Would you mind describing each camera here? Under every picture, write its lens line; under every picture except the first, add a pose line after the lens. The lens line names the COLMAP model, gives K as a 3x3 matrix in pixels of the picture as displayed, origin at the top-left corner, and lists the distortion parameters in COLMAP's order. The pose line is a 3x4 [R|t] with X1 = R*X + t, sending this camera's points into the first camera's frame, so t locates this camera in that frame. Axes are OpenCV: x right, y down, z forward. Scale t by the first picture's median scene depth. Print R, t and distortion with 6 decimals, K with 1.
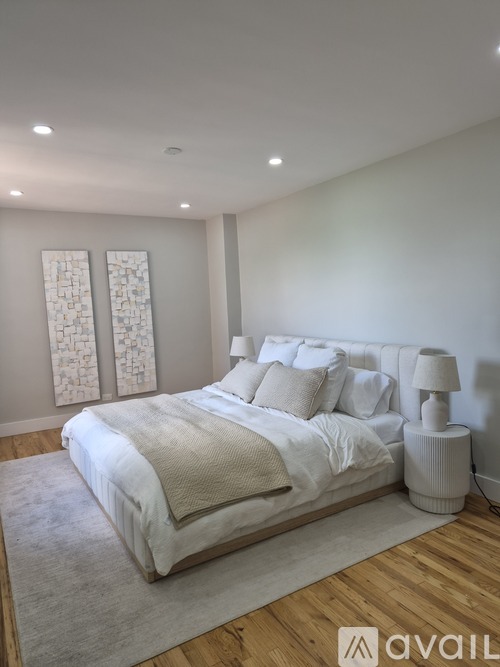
lens RADIAL K [[461.1, 0, 250.5], [0, 461.1, 334.0], [0, 0, 1]] dist [0.040355, -0.002134]
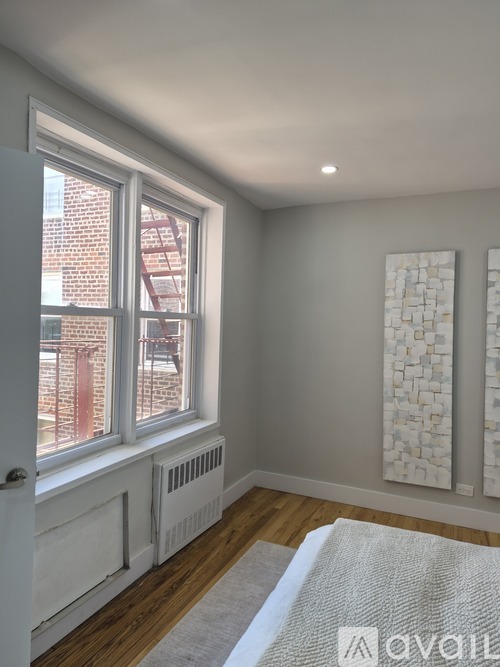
lens RADIAL K [[461.1, 0, 251.1], [0, 461.1, 332.8], [0, 0, 1]] dist [0.040355, -0.002134]
pose [[0.572065, 0.068154, -0.817372, 0.015099], [-0.122498, 0.992464, -0.002980, -0.032583], [0.811009, 0.101831, 0.576103, 0.422873]]
